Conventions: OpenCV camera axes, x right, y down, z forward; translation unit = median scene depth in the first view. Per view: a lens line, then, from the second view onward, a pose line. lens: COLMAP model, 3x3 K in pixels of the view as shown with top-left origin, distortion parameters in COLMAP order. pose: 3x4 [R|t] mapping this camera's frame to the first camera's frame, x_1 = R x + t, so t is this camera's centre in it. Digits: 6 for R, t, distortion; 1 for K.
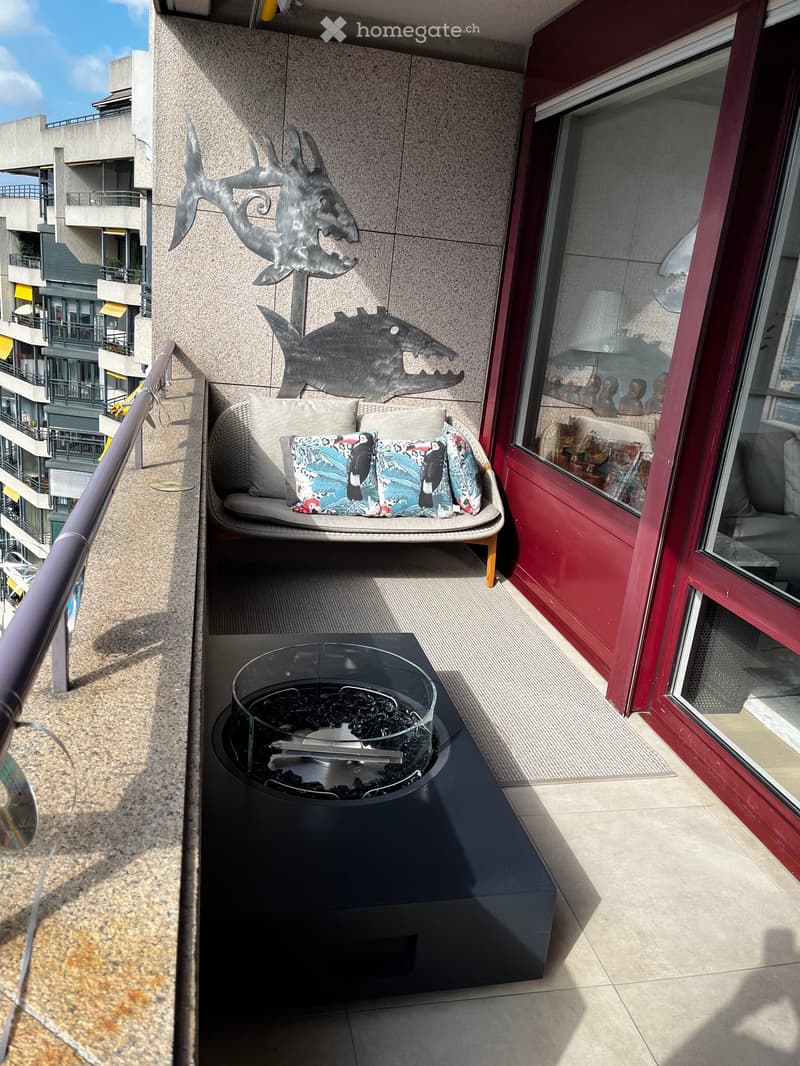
lens RADIAL K [[813.9, 0, 400.0], [0, 813.9, 533.0], [0, 0, 1]] dist [0.041910, -0.072006]
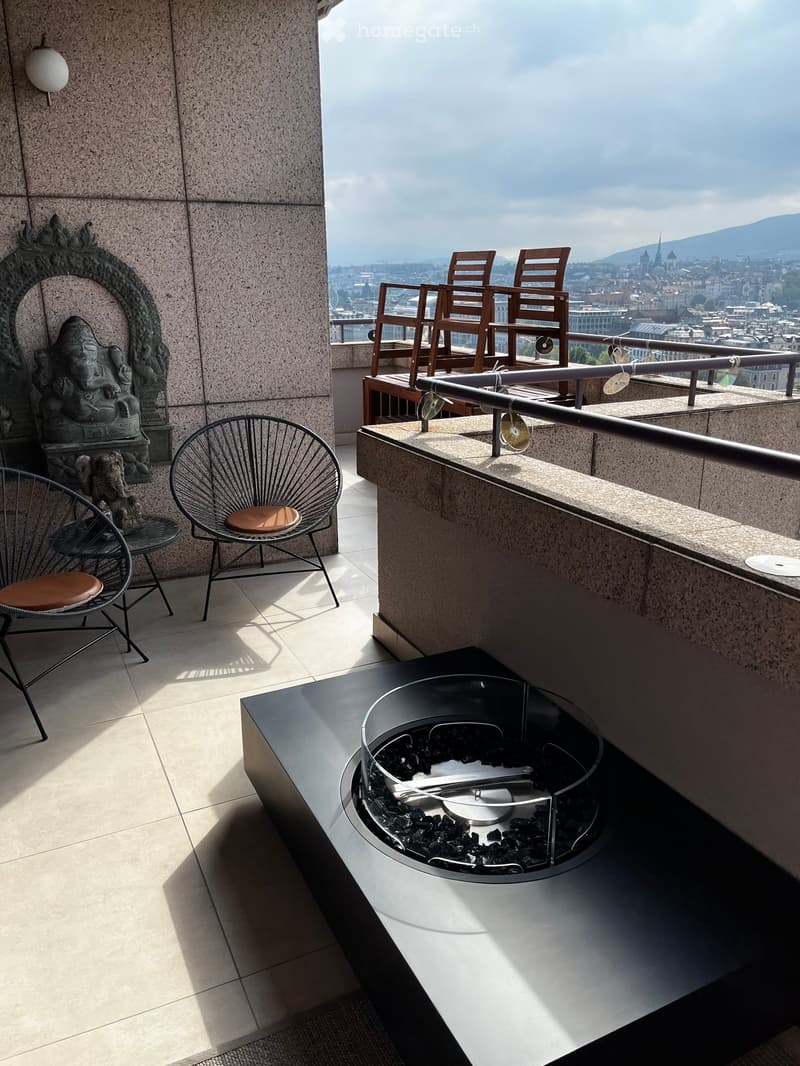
lens RADIAL K [[813.9, 0, 400.0], [0, 813.9, 533.0], [0, 0, 1]] dist [0.041910, -0.072006]
pose [[-0.967289, -0.009950, -0.253480, 0.228601], [-0.149561, 0.829459, 0.538171, -0.449878], [0.204897, 0.558478, -0.803816, 1.618544]]
